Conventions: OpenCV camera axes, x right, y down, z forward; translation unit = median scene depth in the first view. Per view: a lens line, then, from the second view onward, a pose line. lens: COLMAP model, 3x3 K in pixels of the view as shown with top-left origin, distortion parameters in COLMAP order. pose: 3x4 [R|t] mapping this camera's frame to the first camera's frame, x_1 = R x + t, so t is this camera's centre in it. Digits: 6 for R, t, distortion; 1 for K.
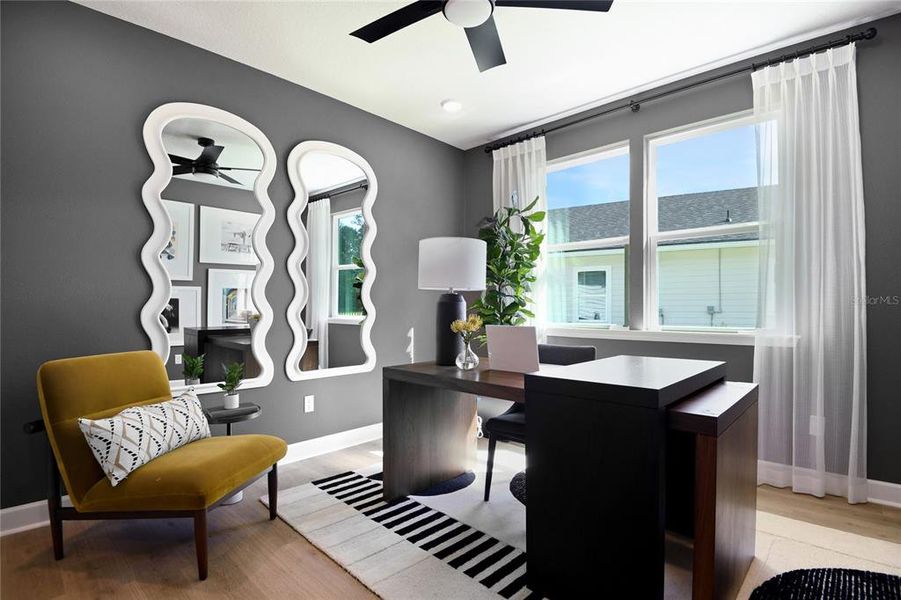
lens RADIAL K [[446.5, 0, 448.2], [0, 446.5, 307.9], [0, 0, 1]] dist [-0.000338, -0.027568]
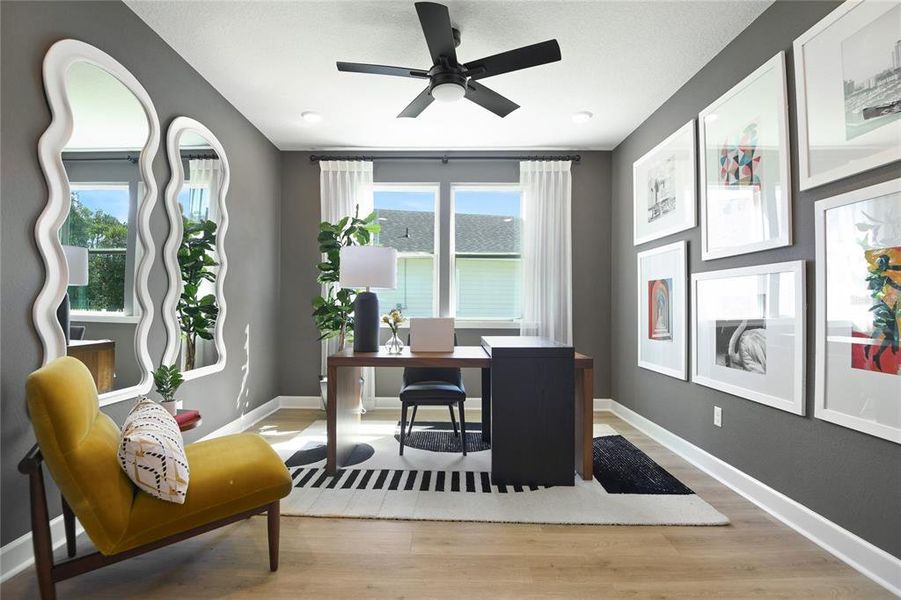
lens RADIAL K [[446.5, 0, 448.2], [0, 446.5, 307.9], [0, 0, 1]] dist [-0.000338, -0.027568]
pose [[0.720510, -0.000182, 0.693445, -0.582310], [-0.004735, 0.999975, 0.005182, 0.001797], [-0.693429, -0.007017, 0.720491, -0.009735]]
